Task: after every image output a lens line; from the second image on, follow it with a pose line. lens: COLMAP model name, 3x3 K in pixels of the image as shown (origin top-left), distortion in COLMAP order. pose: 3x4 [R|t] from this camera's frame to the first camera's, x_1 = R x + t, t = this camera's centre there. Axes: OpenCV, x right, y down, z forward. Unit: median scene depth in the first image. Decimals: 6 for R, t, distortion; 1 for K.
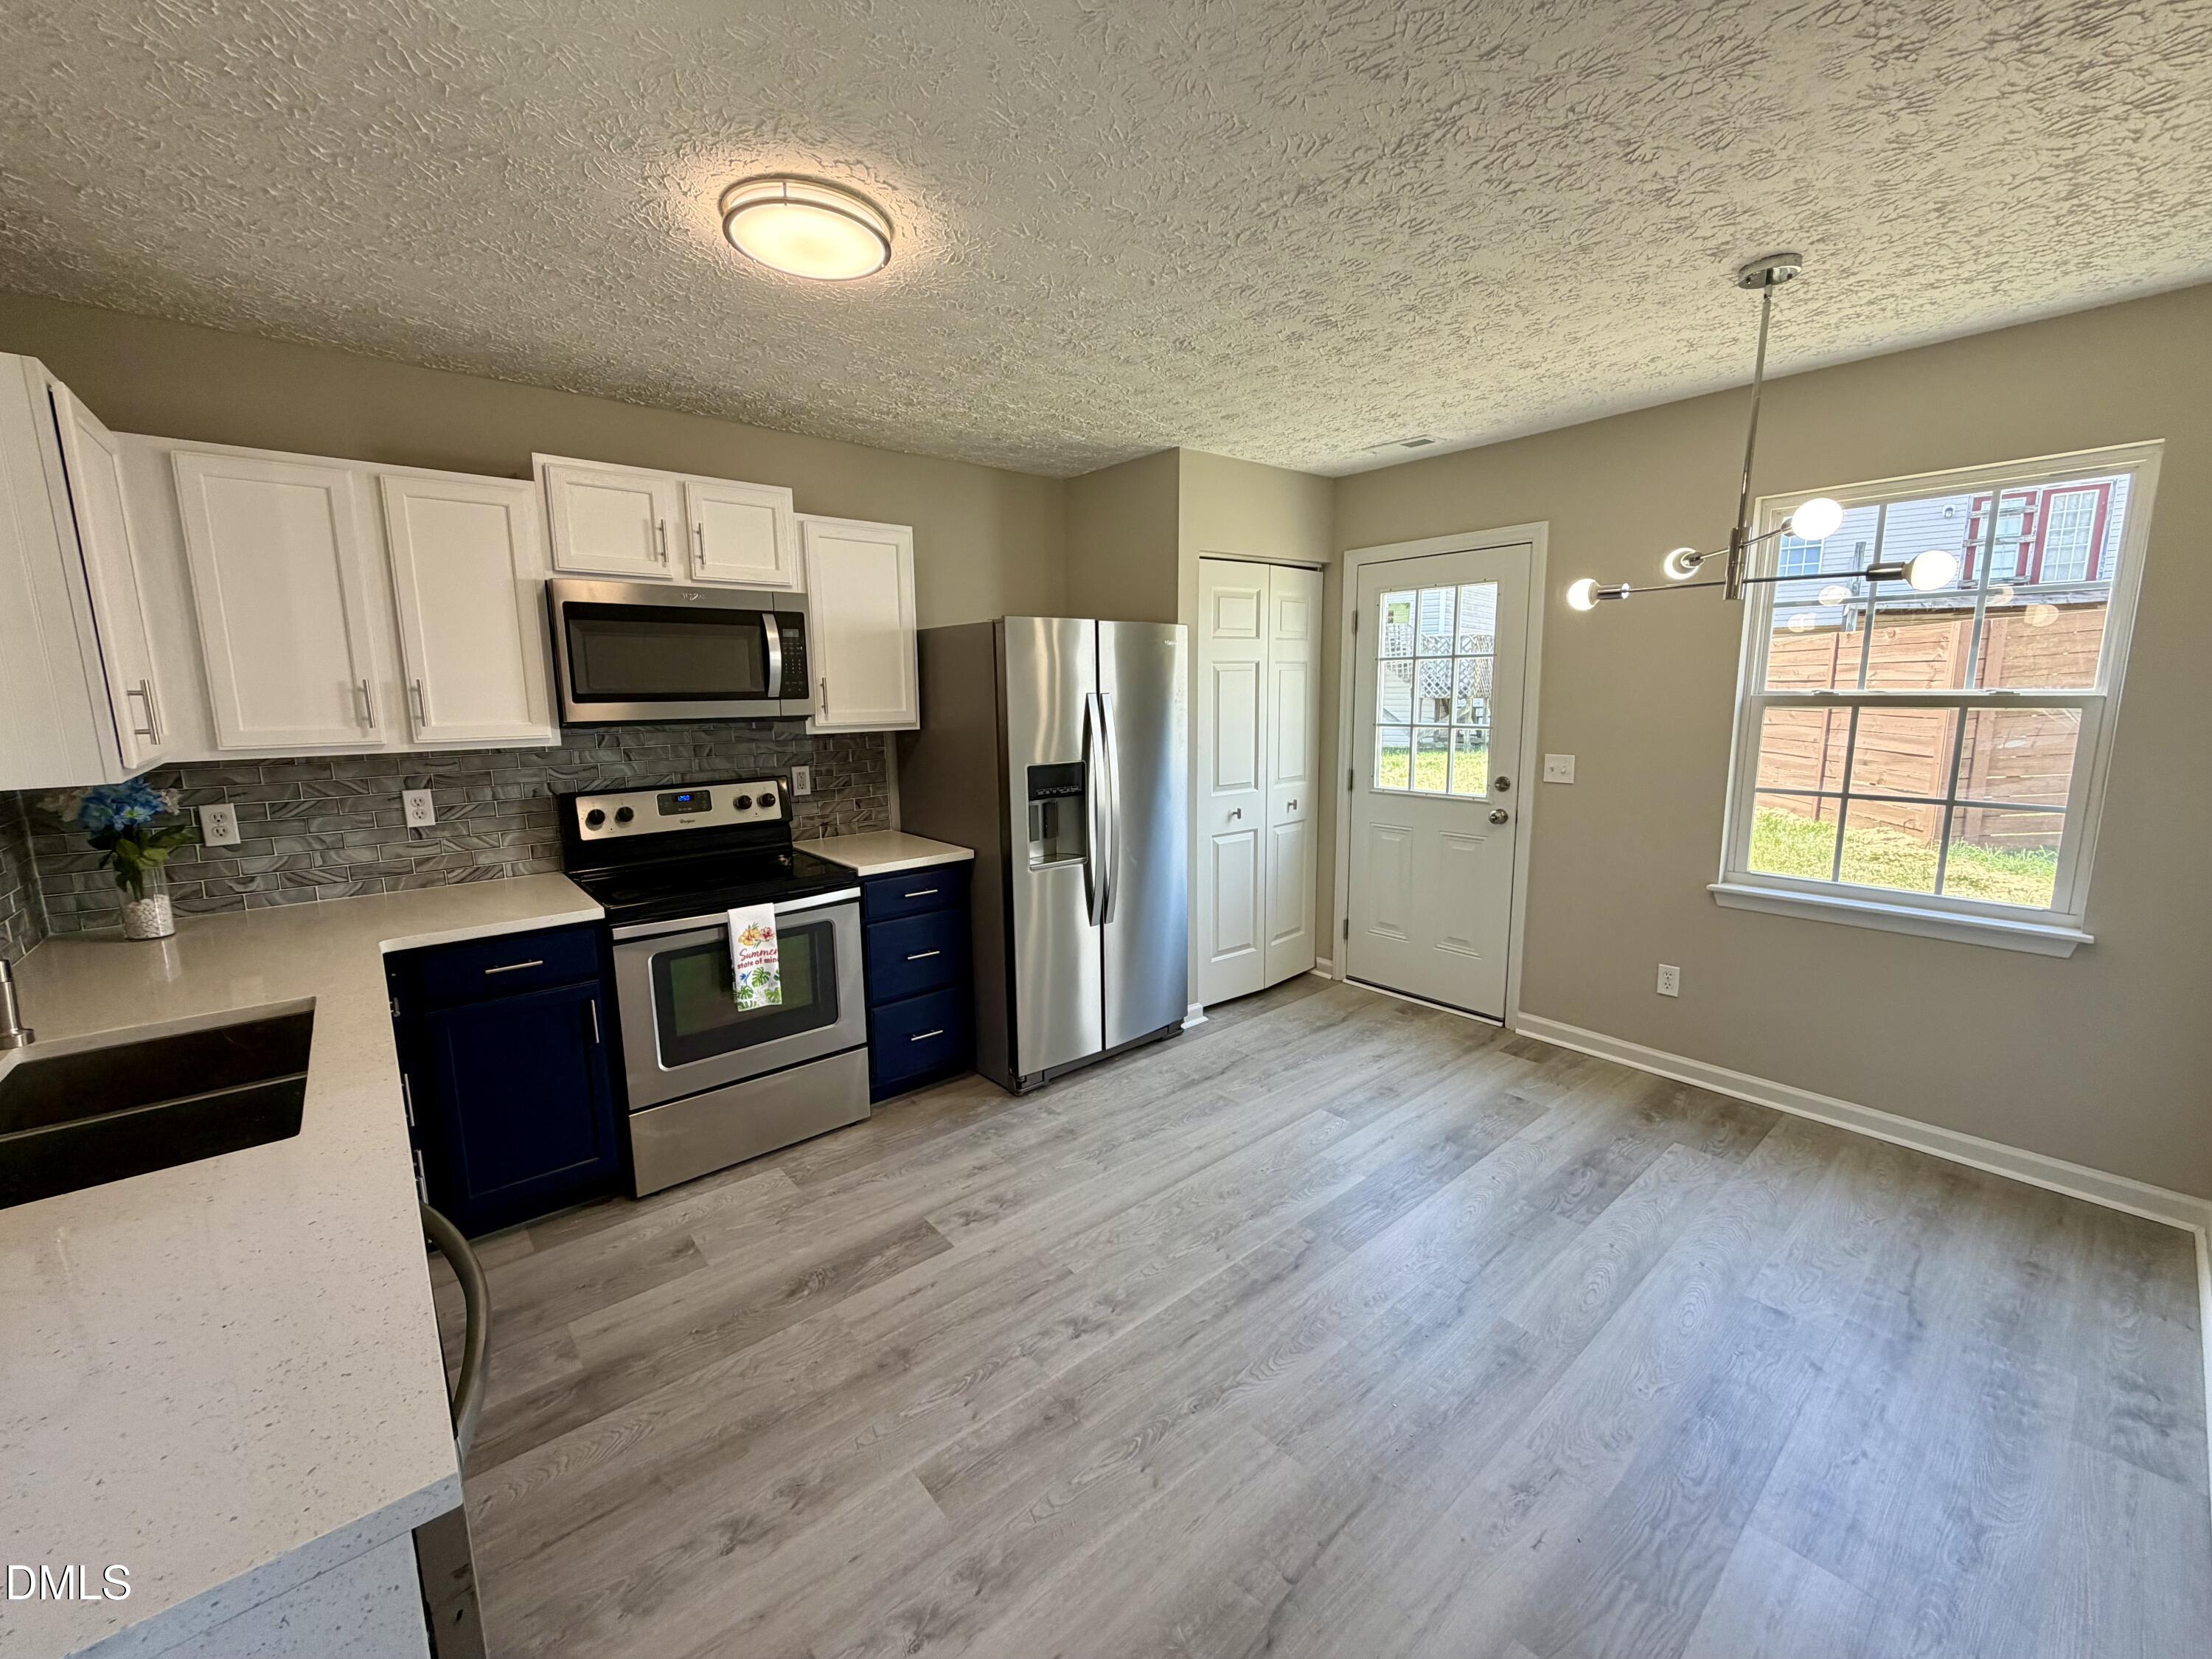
lens RADIAL K [[880.1, 0, 1096.0], [0, 880.1, 825.9], [0, 0, 1]] dist [-0.000012, 0.000398]
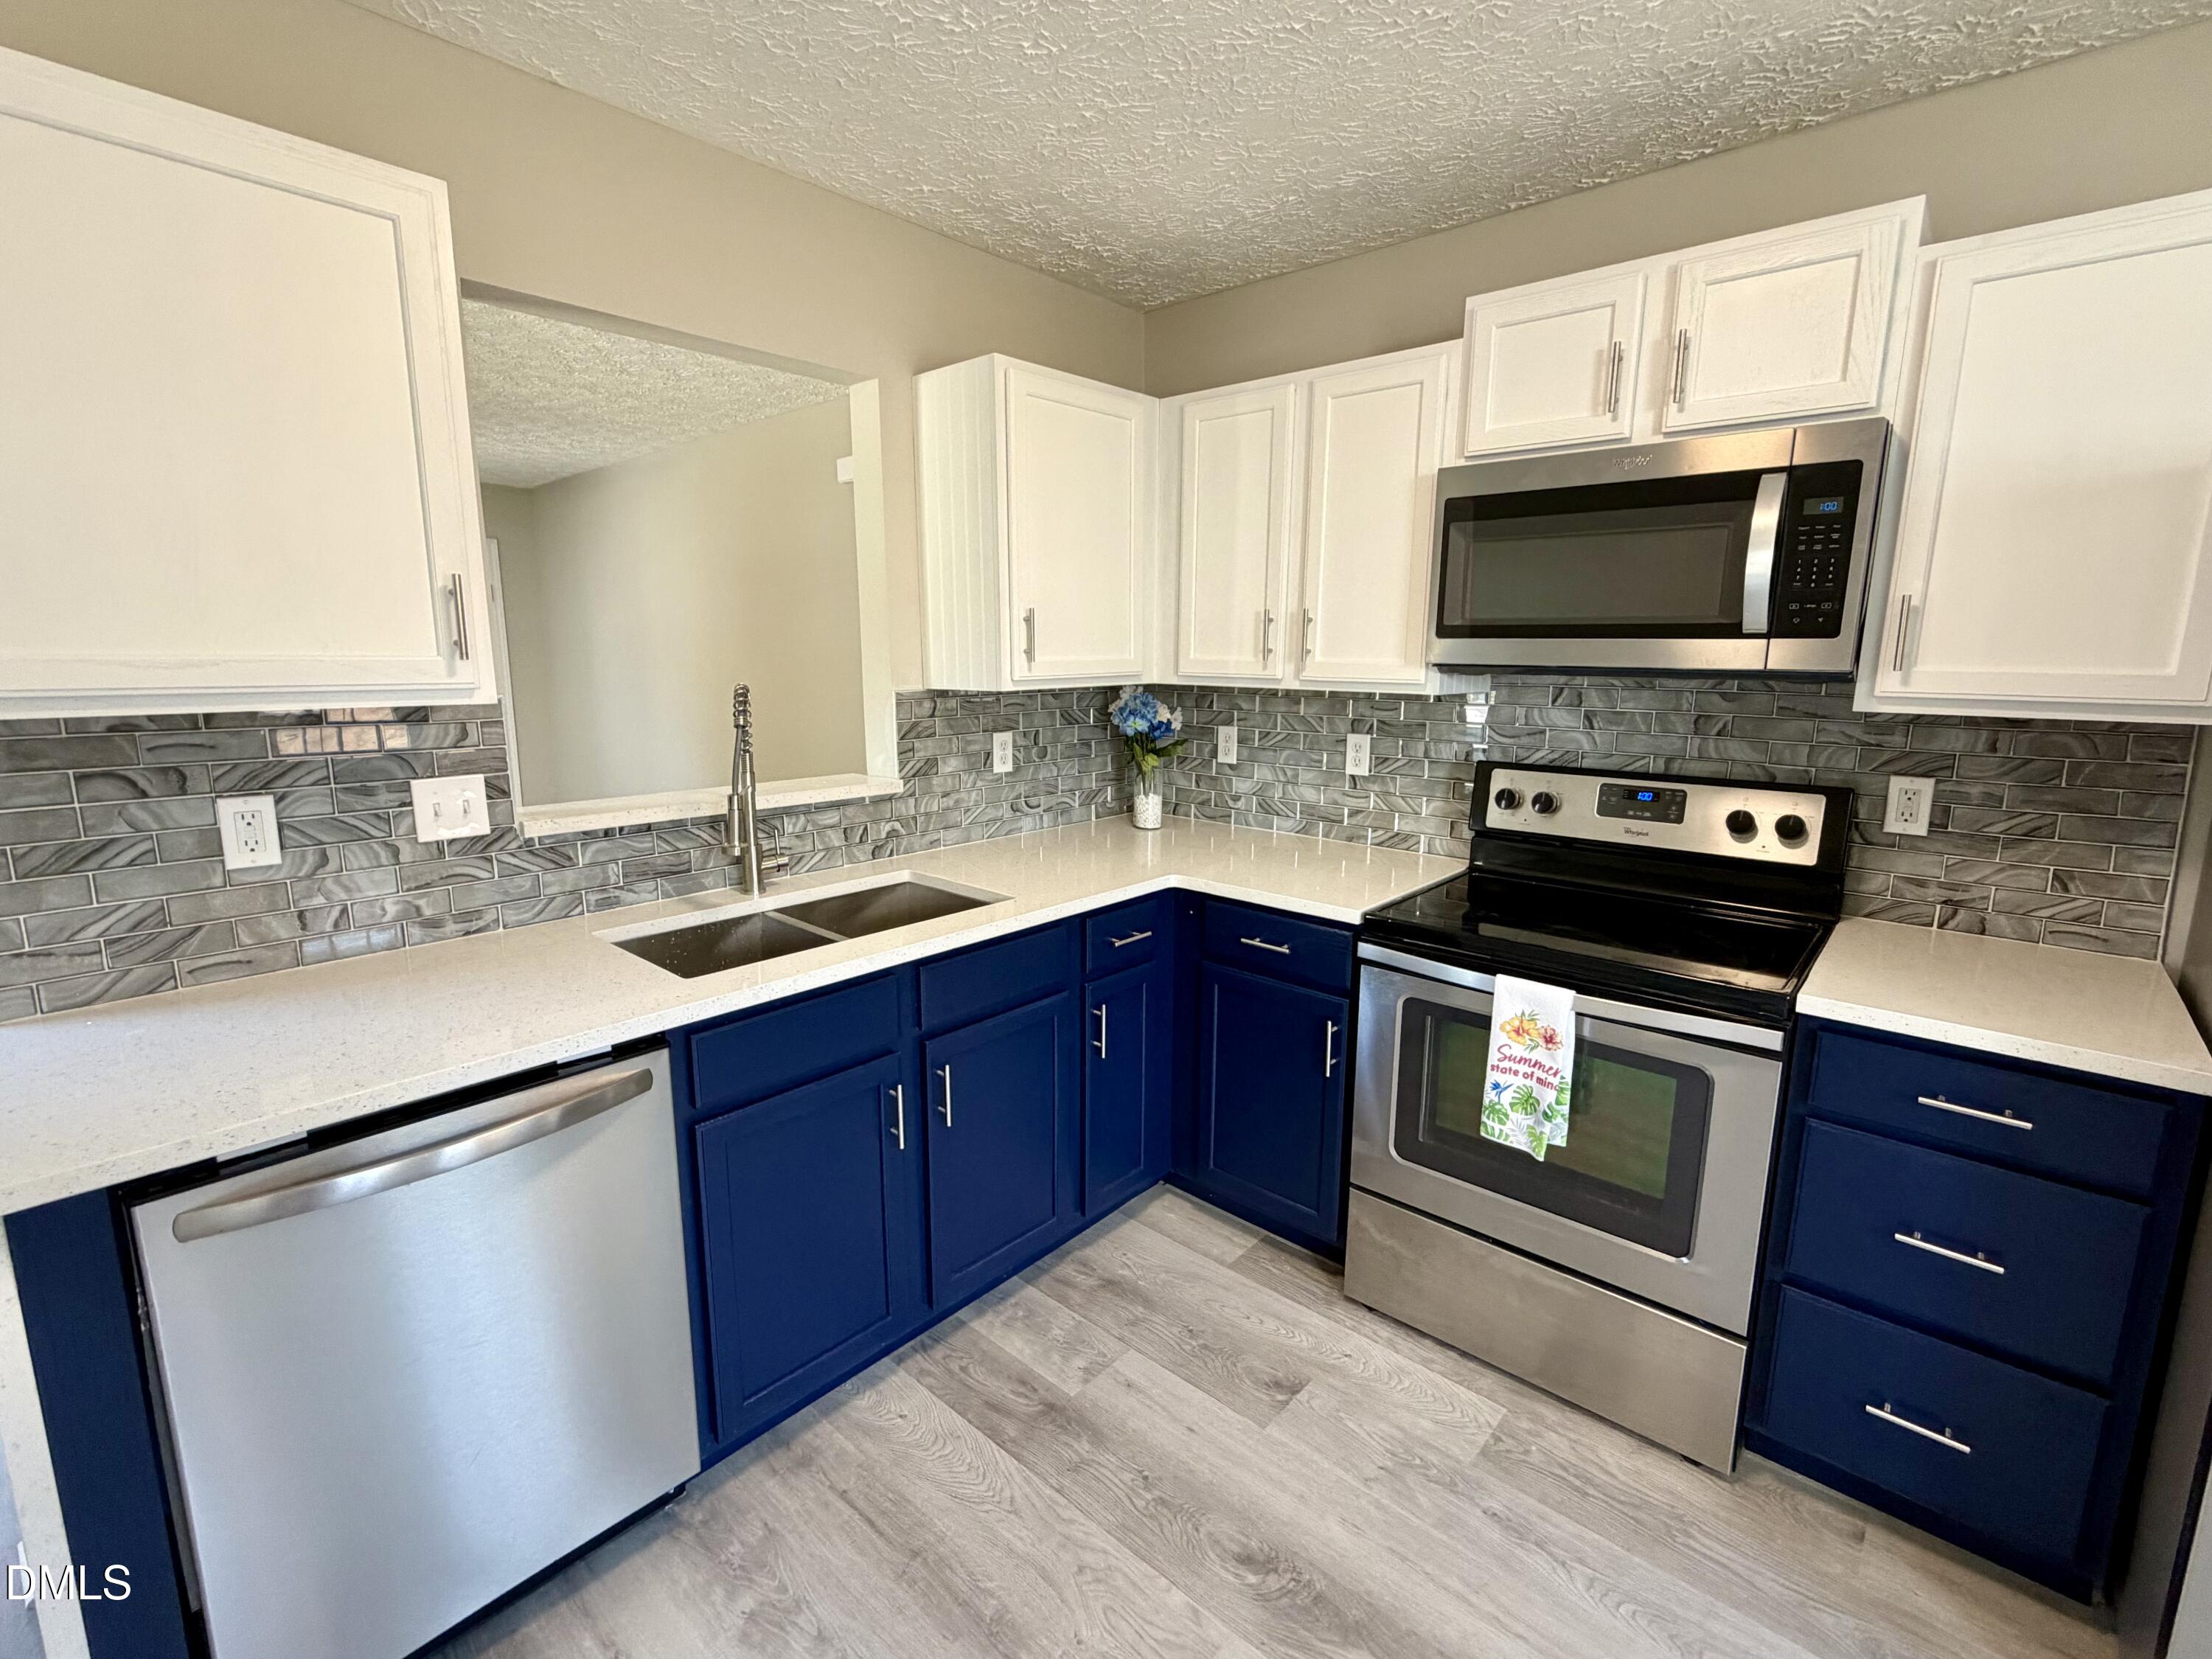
lens RADIAL K [[994.5, 0, 1104.8], [0, 994.5, 825.4], [0, 0, 1]] dist [0.000044, -0.000343]
pose [[0.141834, 0.188035, -0.971867, 0.197790], [-0.165638, 0.972459, 0.163976, -0.072907], [0.975934, 0.137721, 0.169073, 0.576457]]
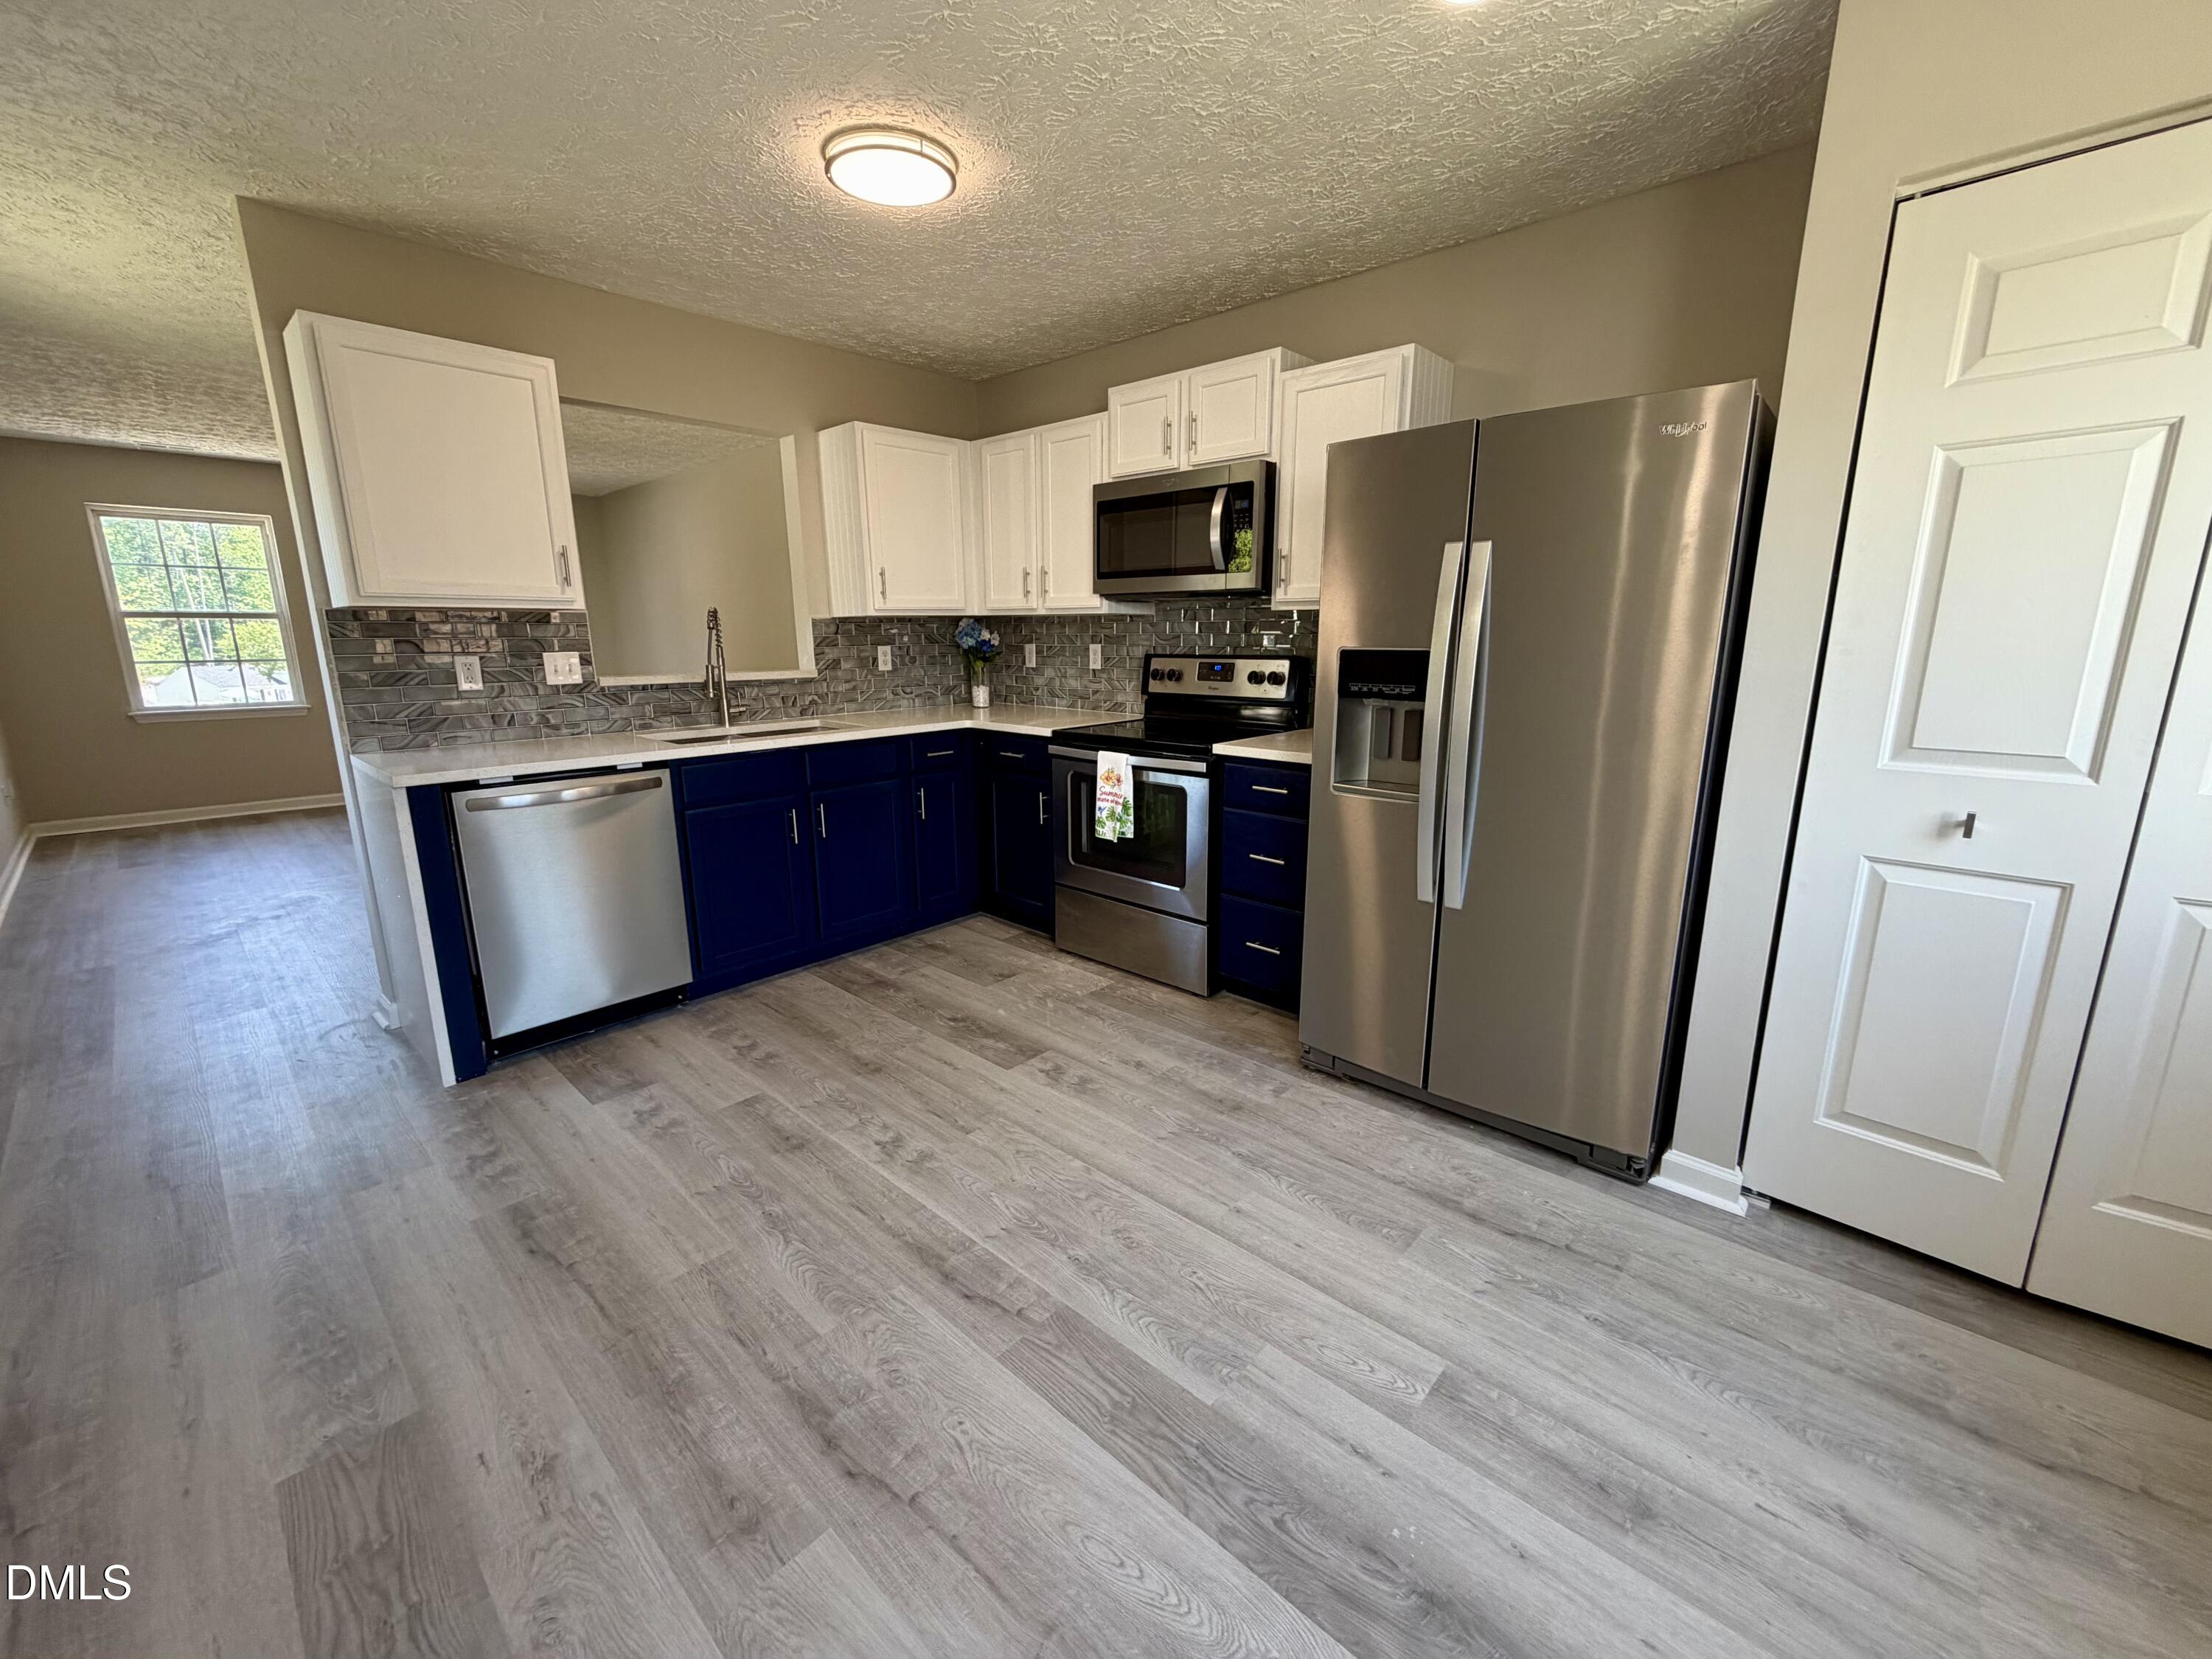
lens RADIAL K [[880.1, 0, 1098.5], [0, 880.1, 824.5], [0, 0, 1]] dist [-0.000012, 0.000398]
pose [[0.127390, 0.225909, -0.965783, 0.740666], [-0.155592, 0.966212, 0.205487, -0.051816], [0.979573, 0.124091, 0.158236, 0.793064]]
